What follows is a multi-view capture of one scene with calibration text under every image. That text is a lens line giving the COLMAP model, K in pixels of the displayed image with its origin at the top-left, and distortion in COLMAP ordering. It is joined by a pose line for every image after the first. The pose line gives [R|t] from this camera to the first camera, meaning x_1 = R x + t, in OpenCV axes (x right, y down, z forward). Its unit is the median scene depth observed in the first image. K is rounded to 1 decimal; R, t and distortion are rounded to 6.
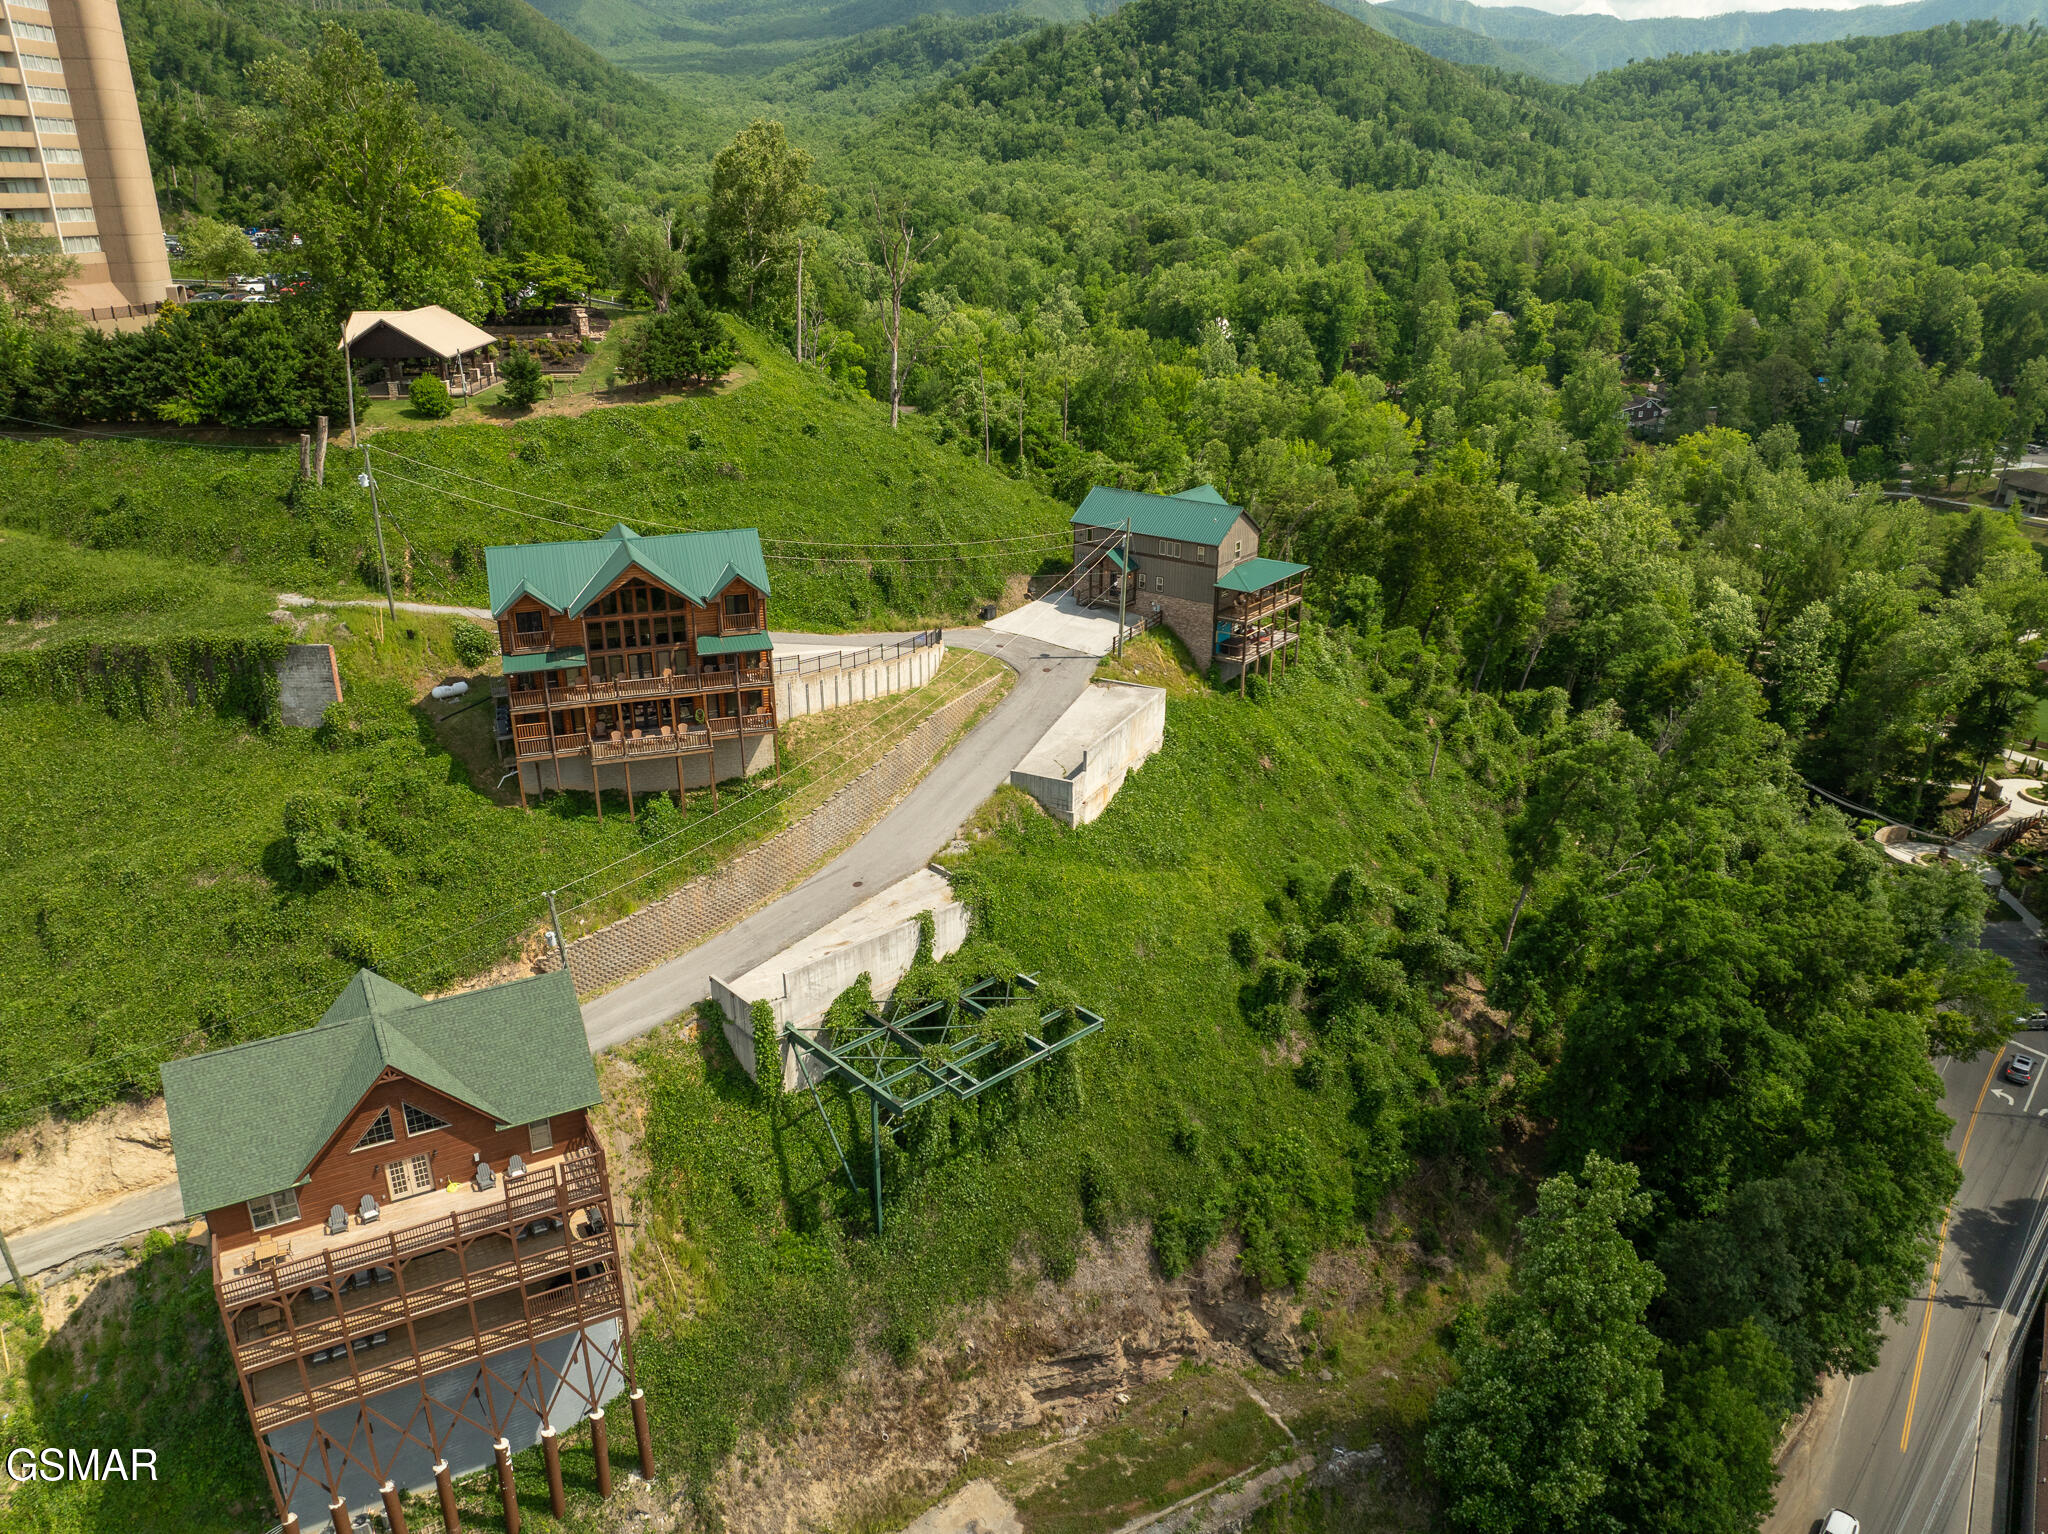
lens RADIAL K [[1446.7, 0, 1039.2], [0, 1446.7, 753.6], [0, 0, 1]] dist [-0.021641, -0.039739]
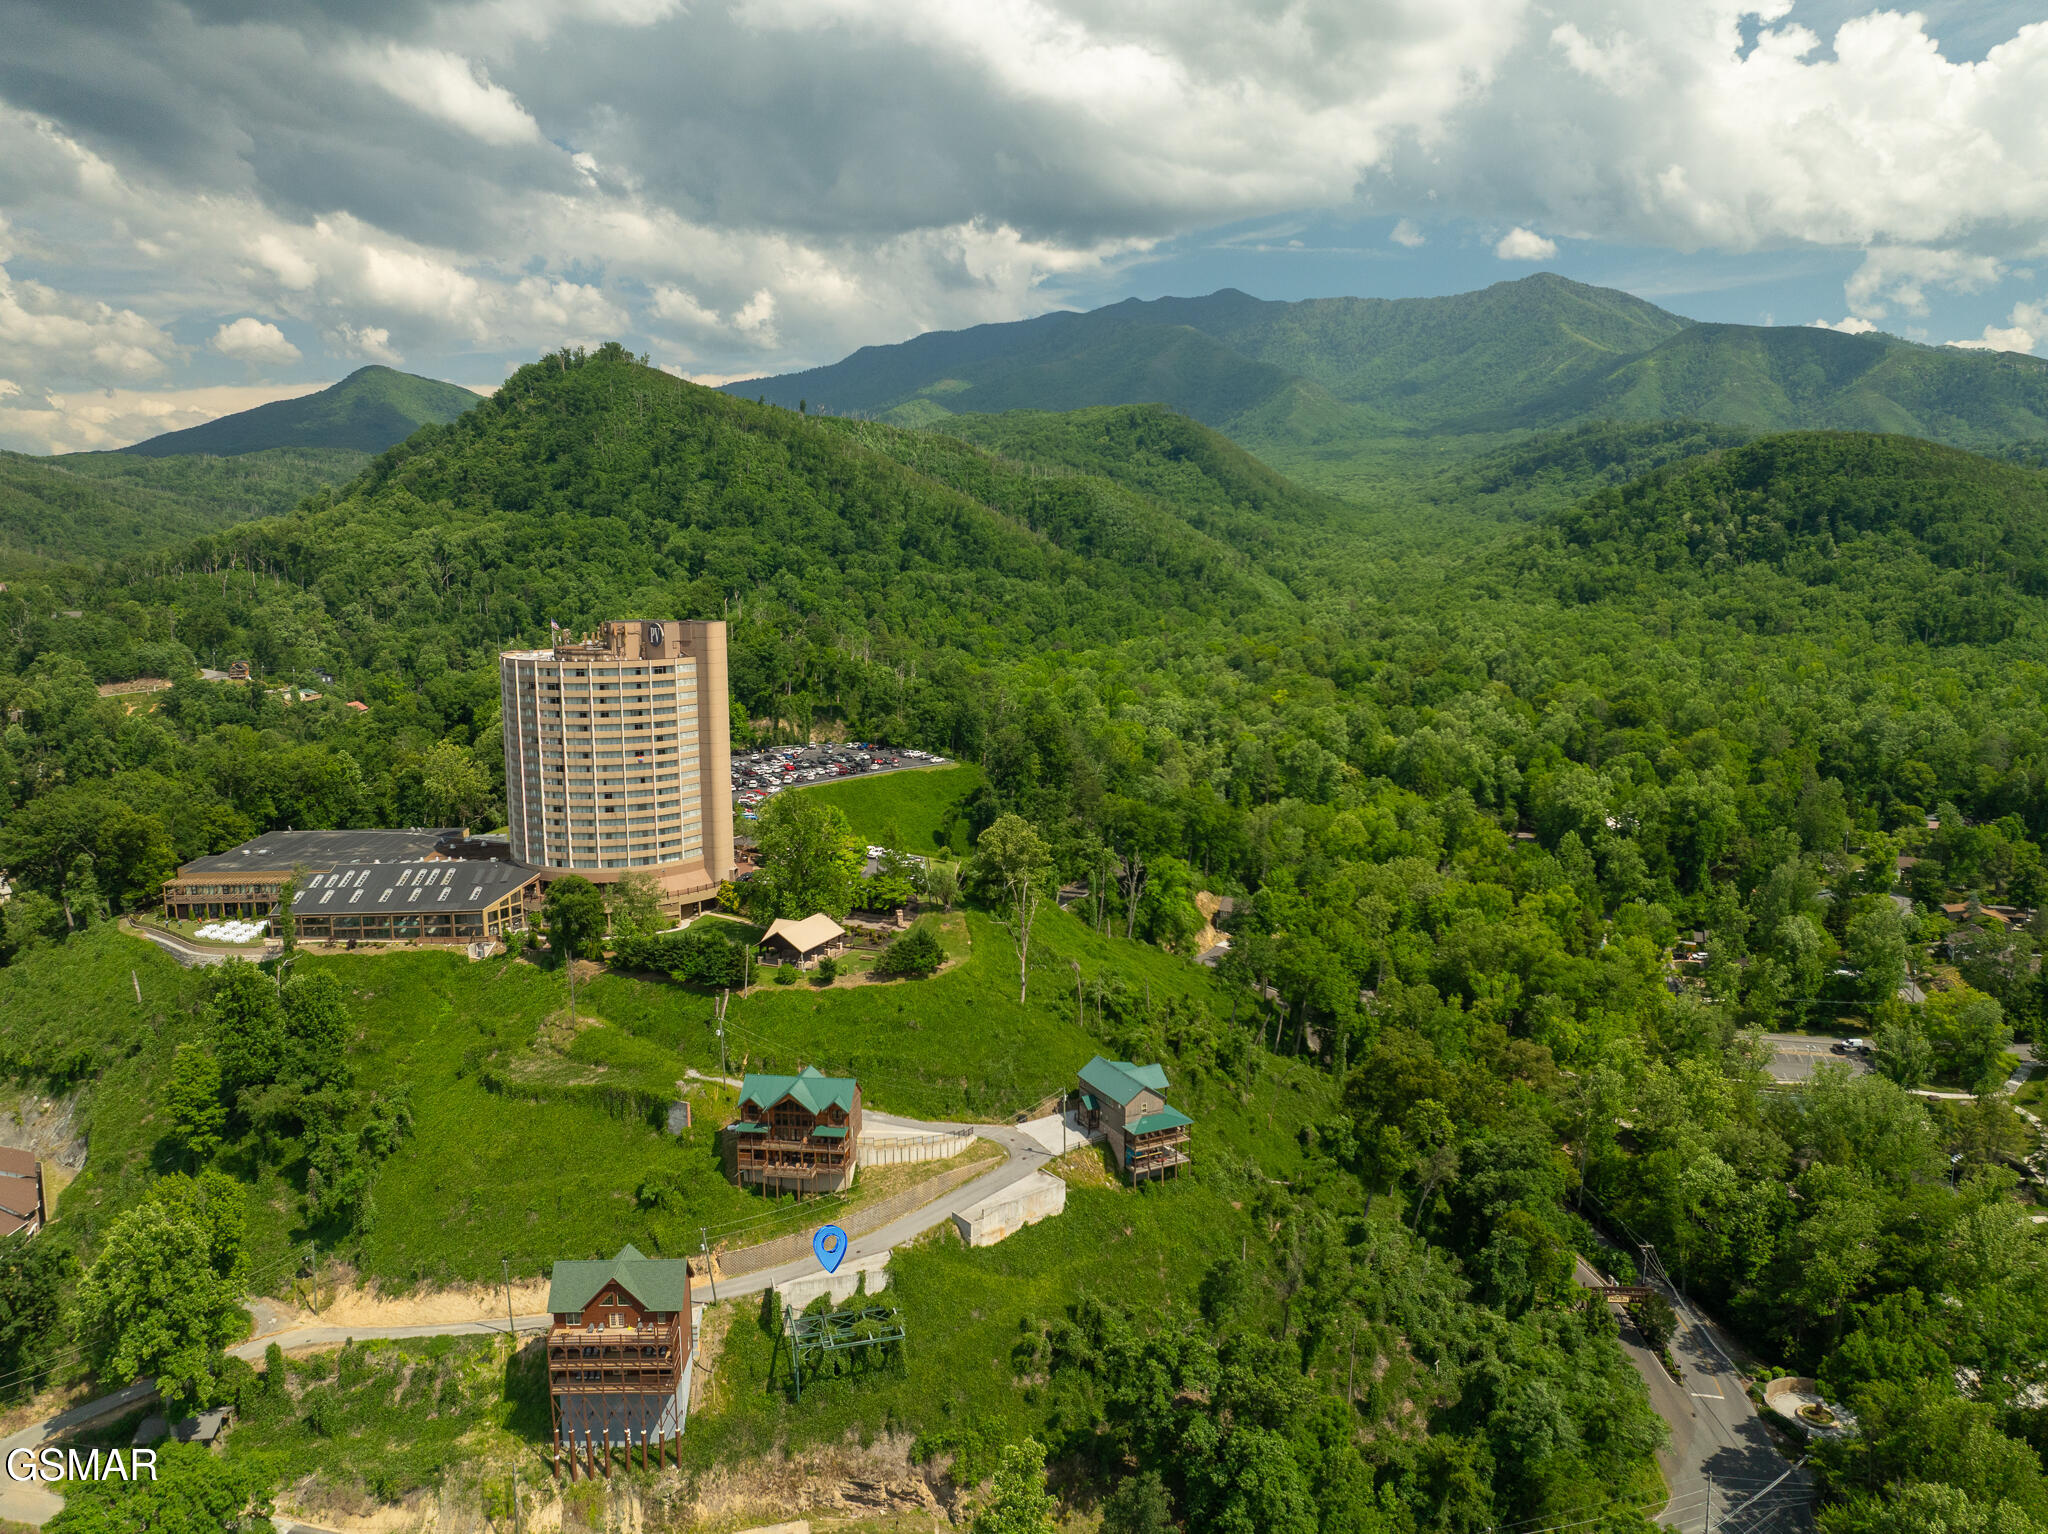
lens RADIAL K [[1446.7, 0, 1039.2], [0, 1446.7, 753.6], [0, 0, 1]] dist [-0.021641, -0.039739]
pose [[0.895091, 0.056432, -0.442298, 0.951416], [-0.157419, 0.968076, -0.195058, -0.235329], [0.417171, 0.244221, 0.875400, -0.900872]]
